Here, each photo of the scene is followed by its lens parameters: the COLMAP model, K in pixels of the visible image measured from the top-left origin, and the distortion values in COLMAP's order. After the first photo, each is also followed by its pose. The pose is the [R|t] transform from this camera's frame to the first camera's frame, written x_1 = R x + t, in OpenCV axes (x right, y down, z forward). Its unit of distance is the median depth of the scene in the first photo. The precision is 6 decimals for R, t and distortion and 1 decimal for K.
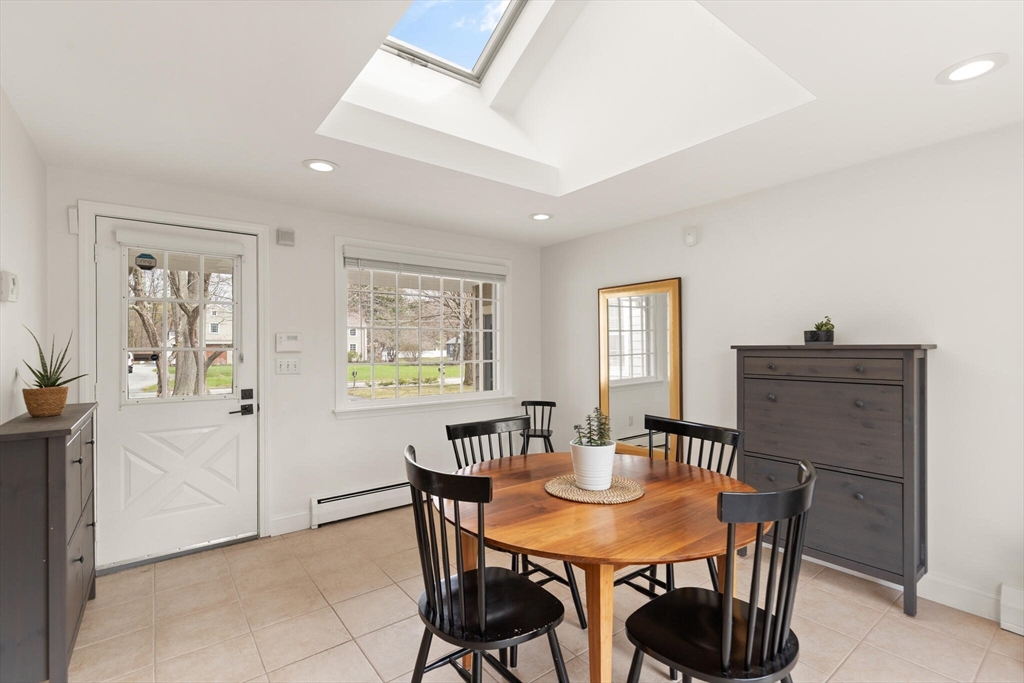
lens RADIAL K [[466.3, 0, 512.2], [0, 466.3, 344.5], [0, 0, 1]] dist [0.003592, 0.000625]
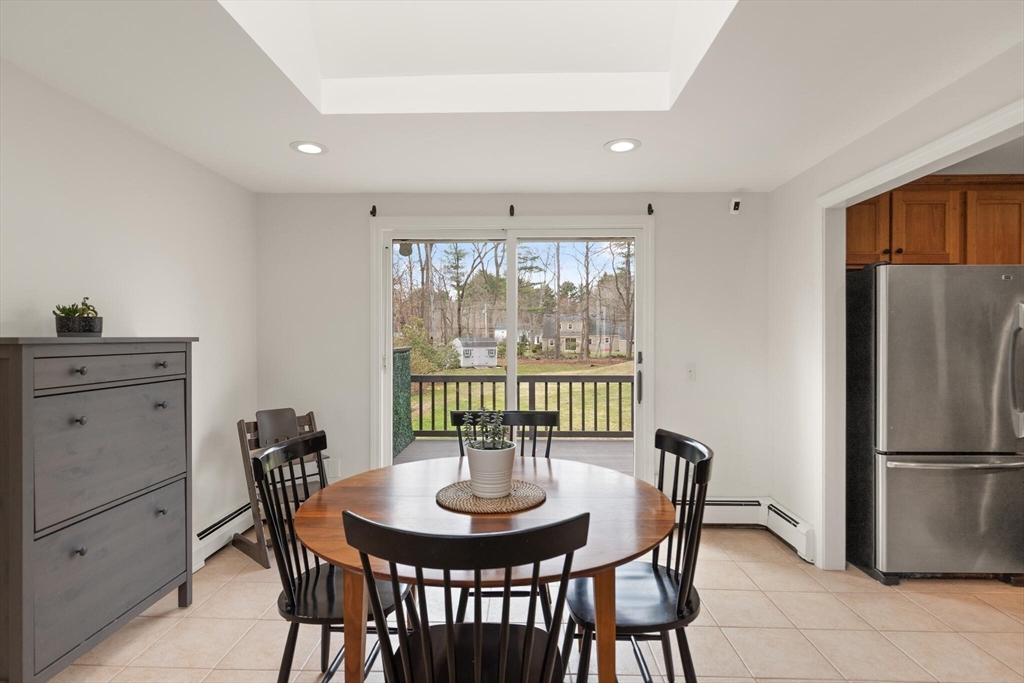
lens RADIAL K [[539.3, 0, 512.4], [0, 539.3, 342.6], [0, 0, 1]] dist [-0.001318, -0.000024]
pose [[-0.780400, 0.000554, 0.625281, -0.364707], [0.002757, 0.999993, 0.002555, 0.009422], [-0.625275, 0.003718, -0.780396, 1.280933]]
